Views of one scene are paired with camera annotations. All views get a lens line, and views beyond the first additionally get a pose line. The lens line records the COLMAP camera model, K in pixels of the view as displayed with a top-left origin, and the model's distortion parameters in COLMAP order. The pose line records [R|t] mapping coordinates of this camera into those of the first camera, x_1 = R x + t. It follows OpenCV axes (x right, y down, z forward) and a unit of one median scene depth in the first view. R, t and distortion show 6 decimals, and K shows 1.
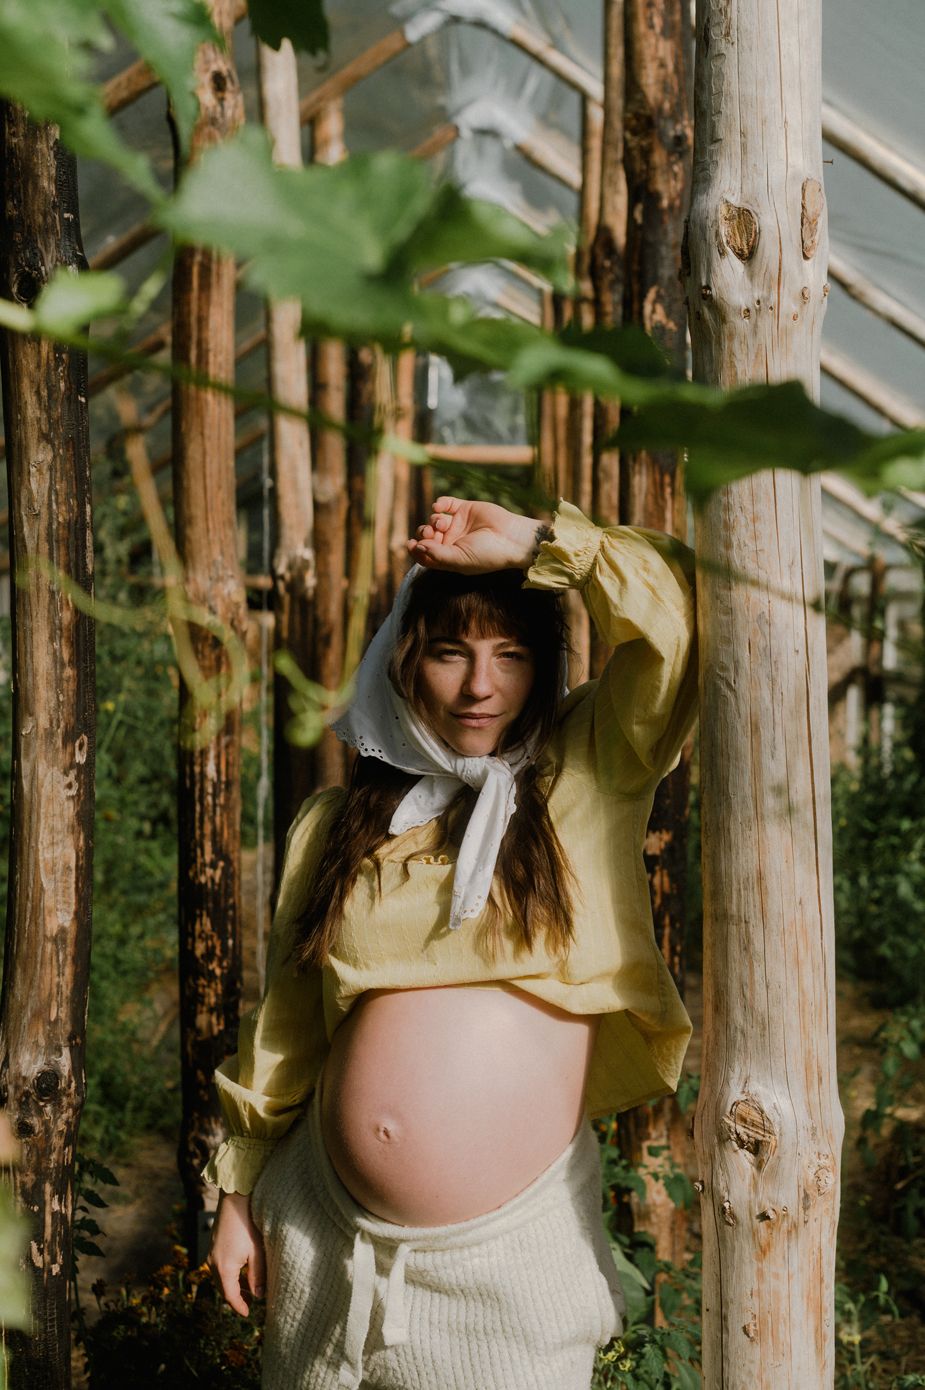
lens RADIAL K [[2028.8, 0, 465.7], [0, 2028.8, 694.4], [0, 0, 1]] dist [0.062181, 0.000000]
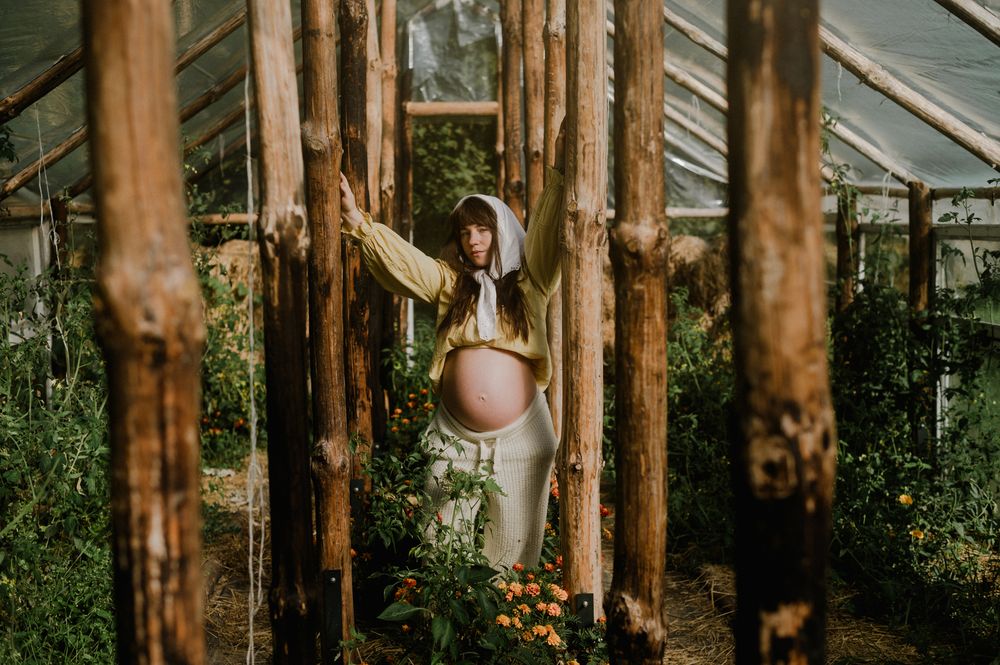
lens RADIAL K [[1459.6, 0, 496.8], [0, 1459.6, 332.5], [0, 0, 1]] dist [0.062181, 0.000000]
pose [[0.998659, -0.028672, 0.043116, -0.028762], [0.027286, 0.999103, 0.032392, -0.047391], [-0.044006, -0.031173, 0.998545, 0.495193]]
